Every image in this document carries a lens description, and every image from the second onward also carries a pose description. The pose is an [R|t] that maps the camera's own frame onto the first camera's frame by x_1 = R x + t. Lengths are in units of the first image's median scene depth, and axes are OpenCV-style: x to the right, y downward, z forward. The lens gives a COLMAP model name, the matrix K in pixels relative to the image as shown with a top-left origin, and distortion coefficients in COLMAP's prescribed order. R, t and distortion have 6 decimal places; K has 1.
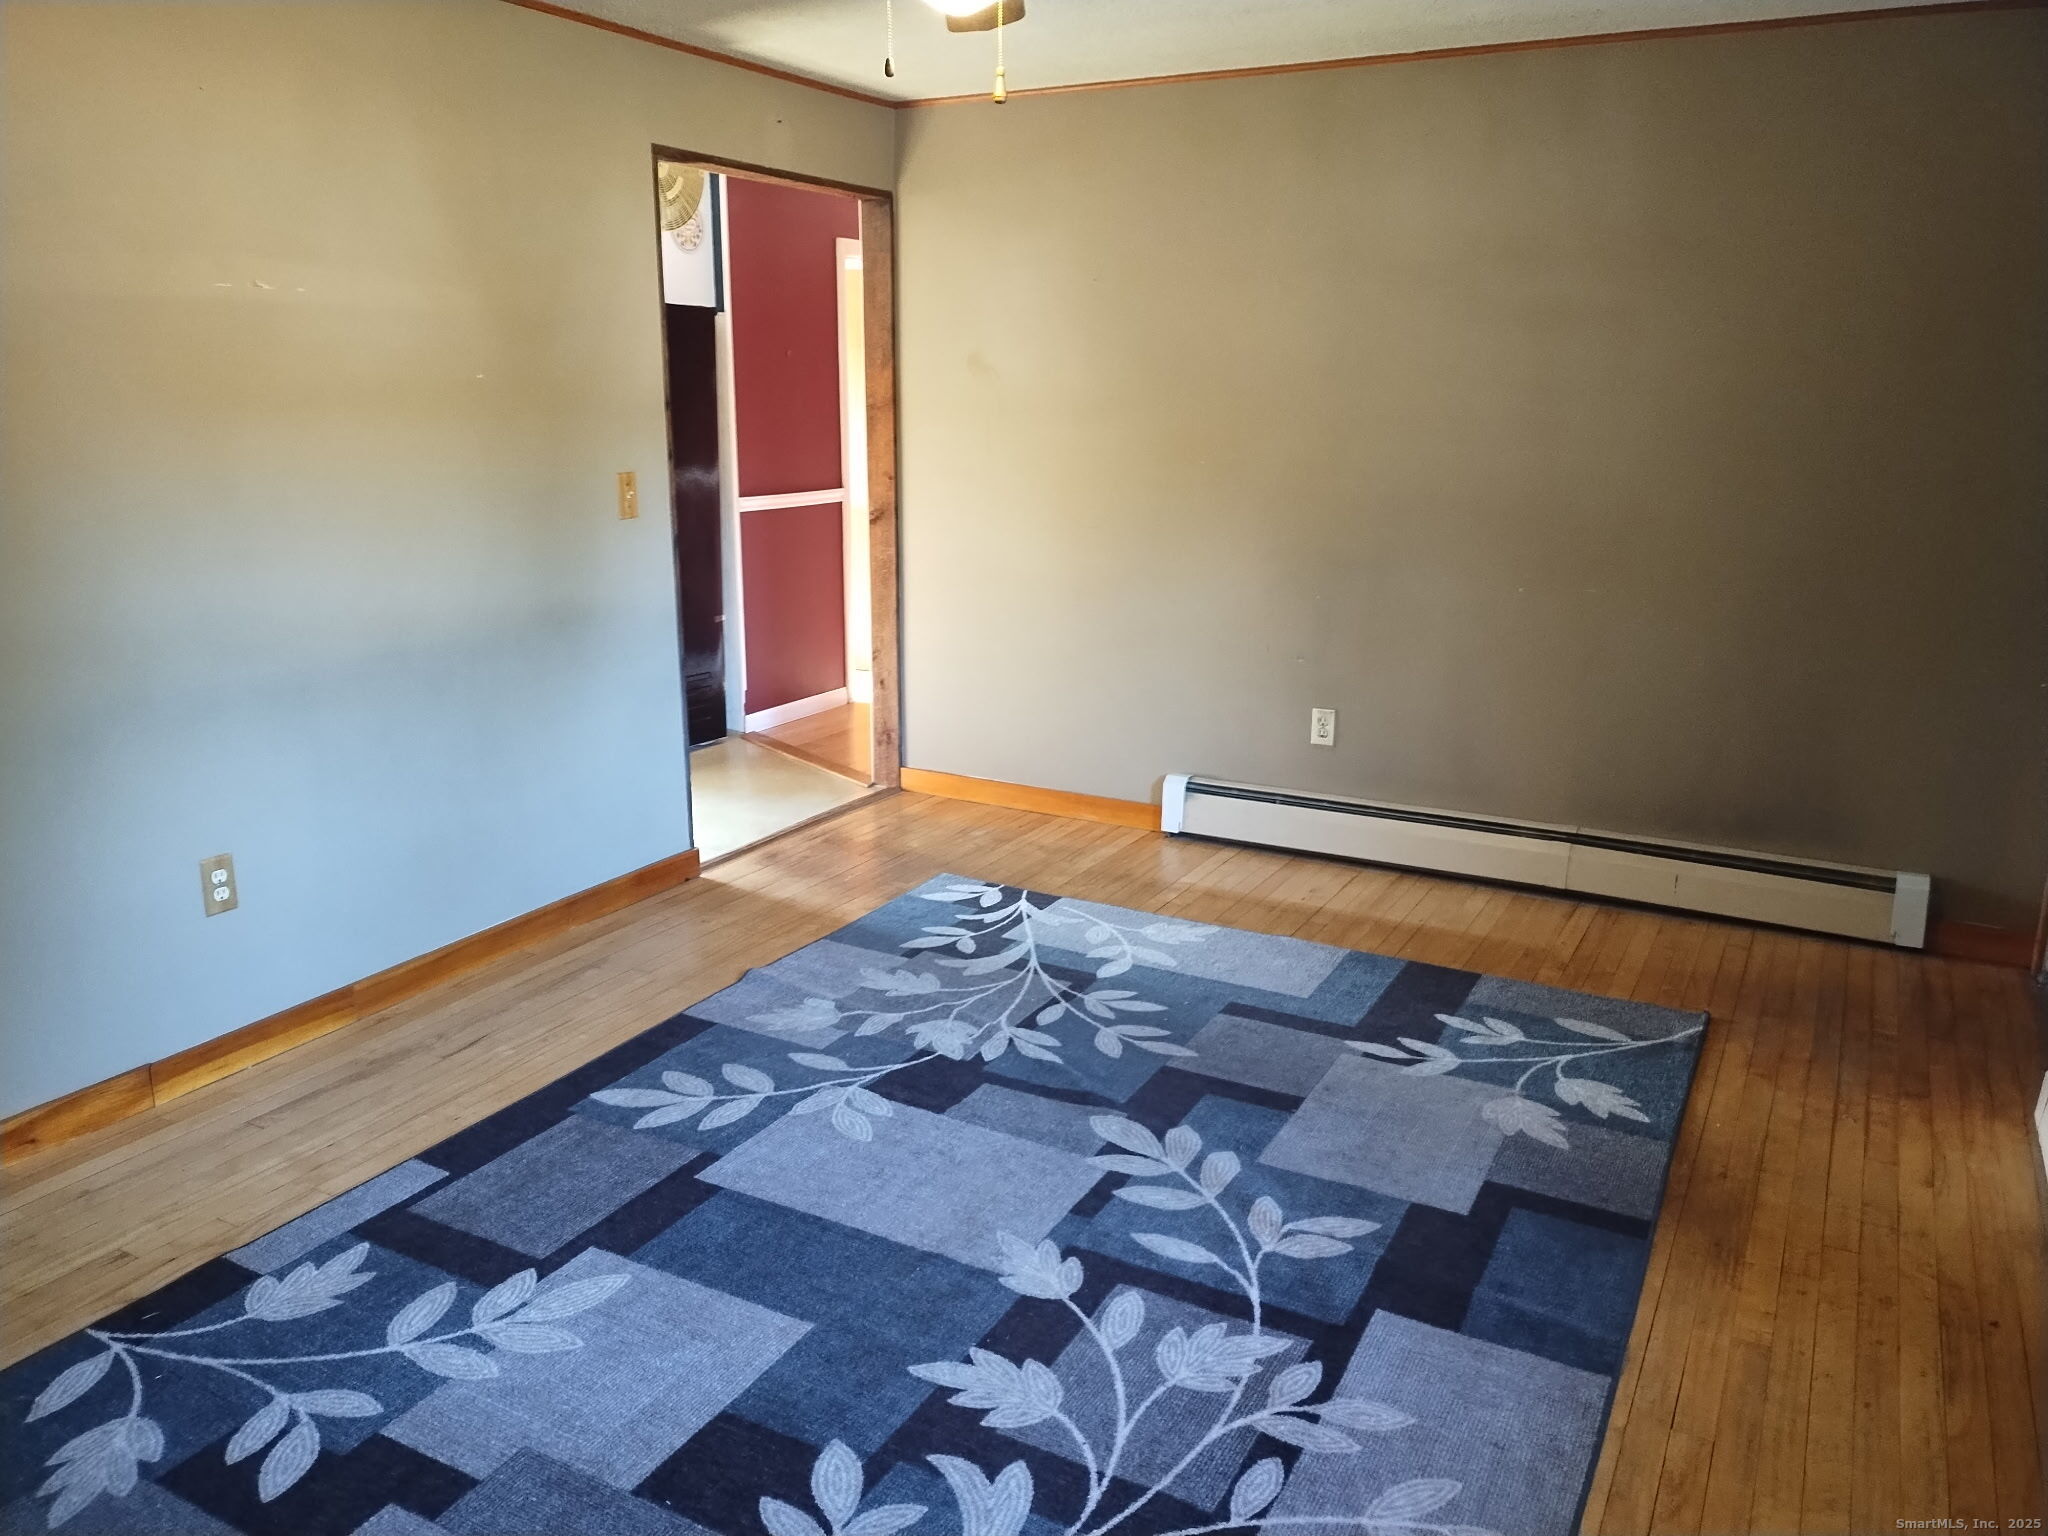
lens RADIAL K [[1525.3, 0, 1026.4], [0, 1525.3, 766.0], [0, 0, 1]] dist [-0.007526, -0.006249]
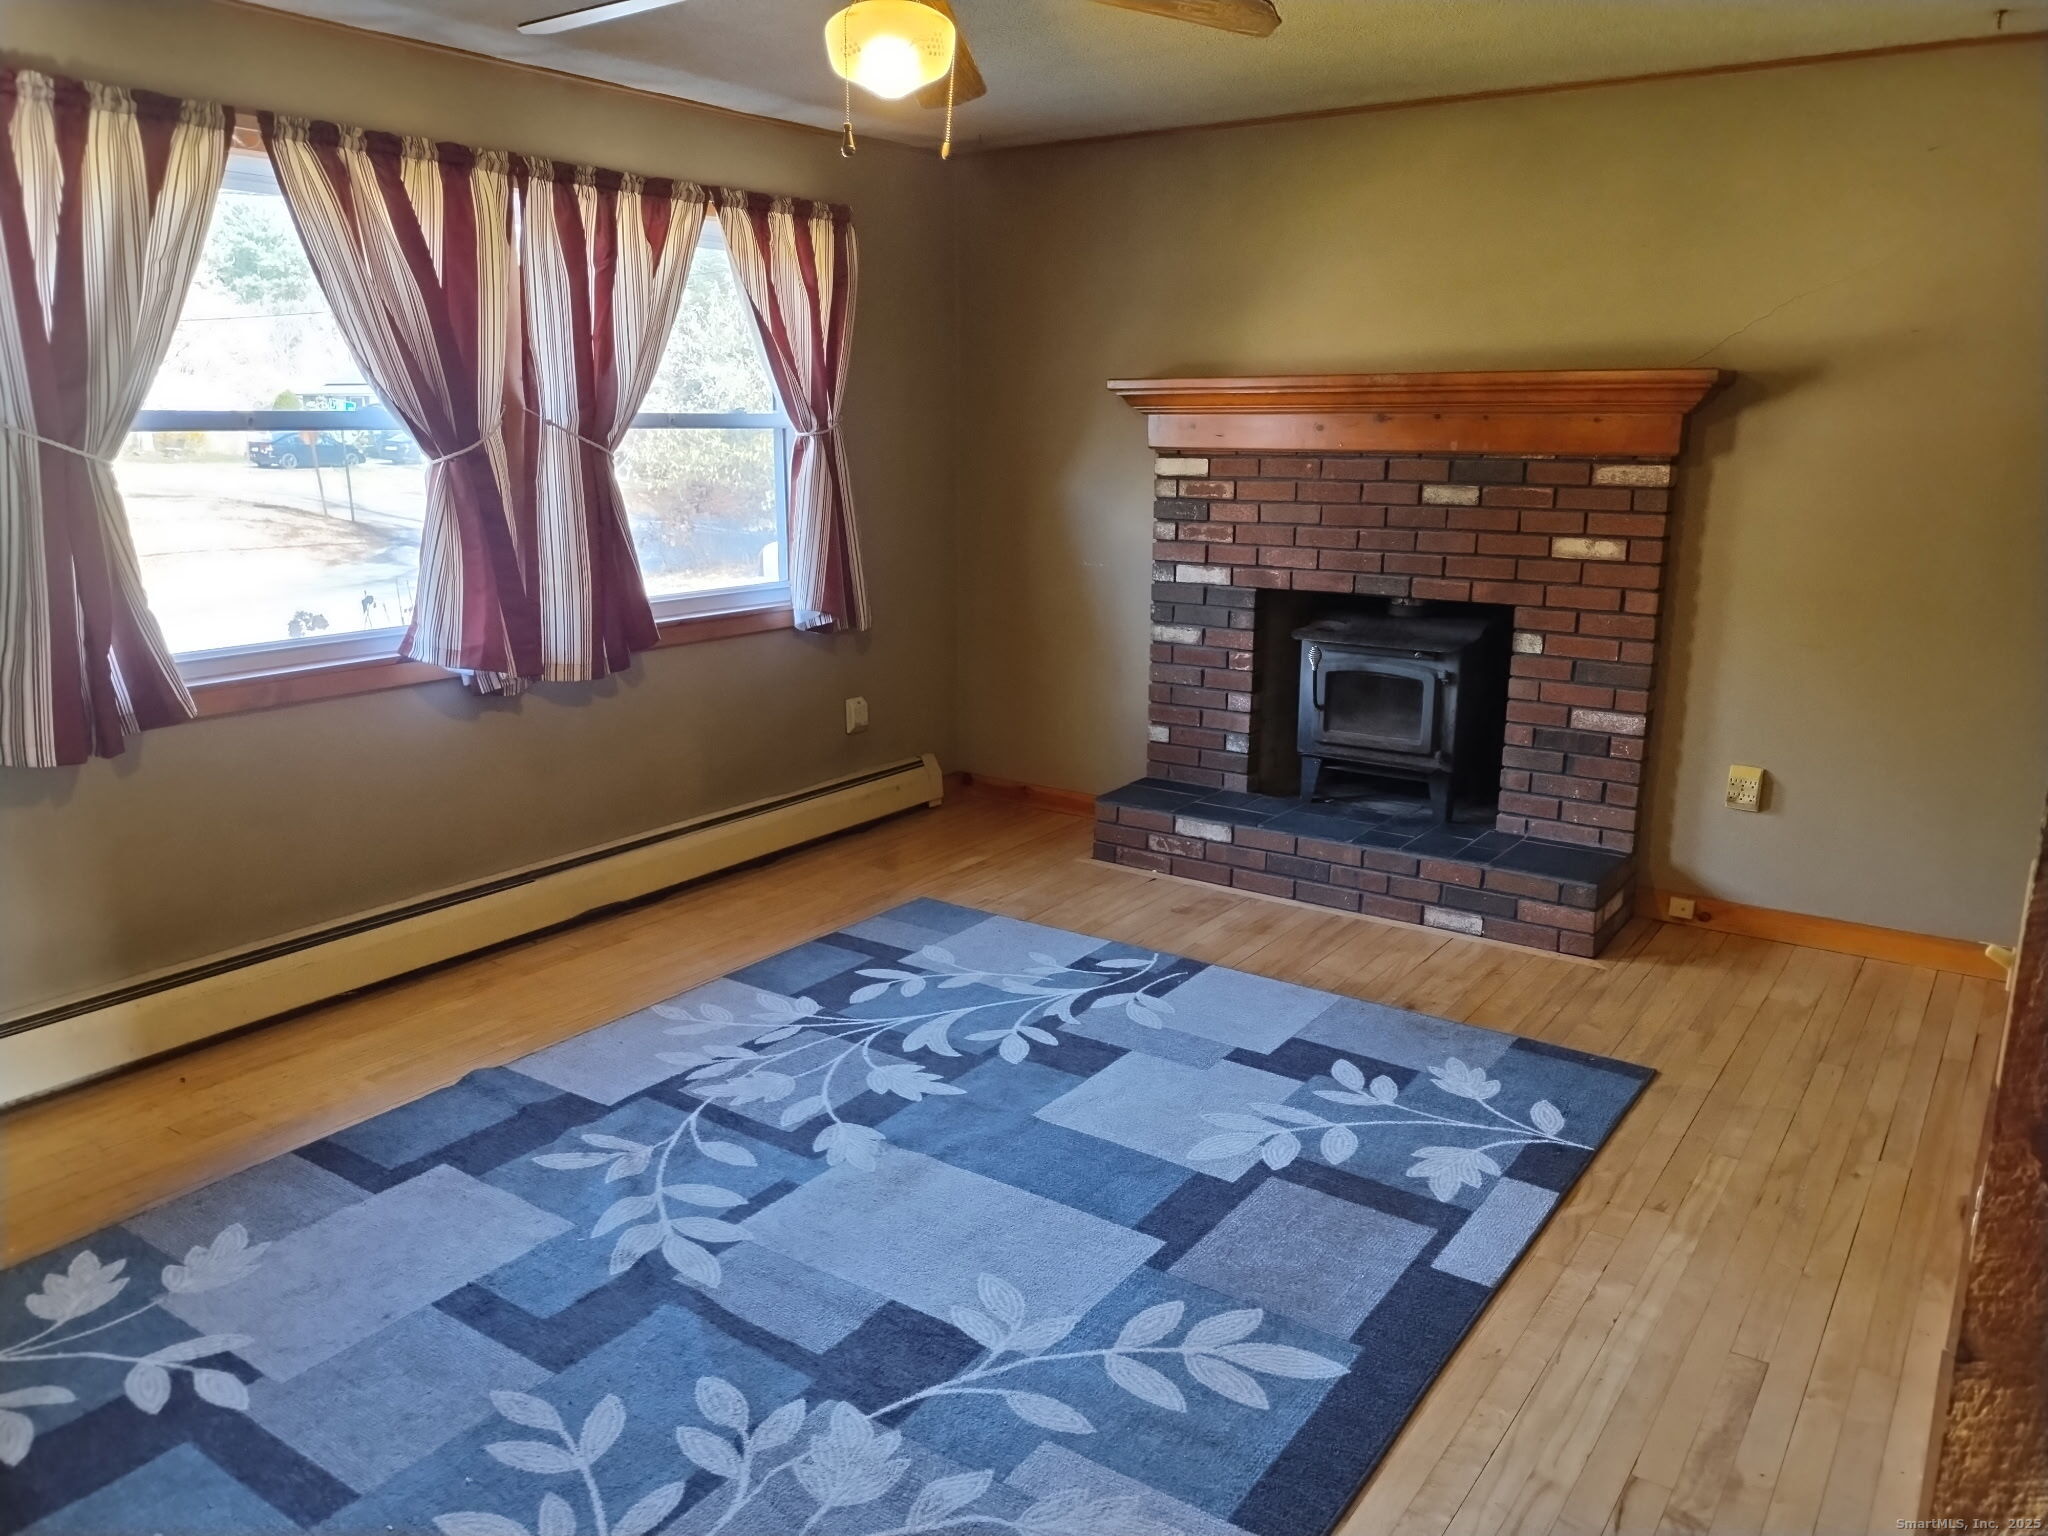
lens RADIAL K [[1525.3, 0, 1022.9], [0, 1525.3, 768.0], [0, 0, 1]] dist [-0.007526, -0.006249]
pose [[-0.994131, -0.037373, 0.101526, -0.216479], [0.012719, 0.891553, 0.452737, -0.432527], [-0.107436, 0.451372, -0.885845, 1.736550]]
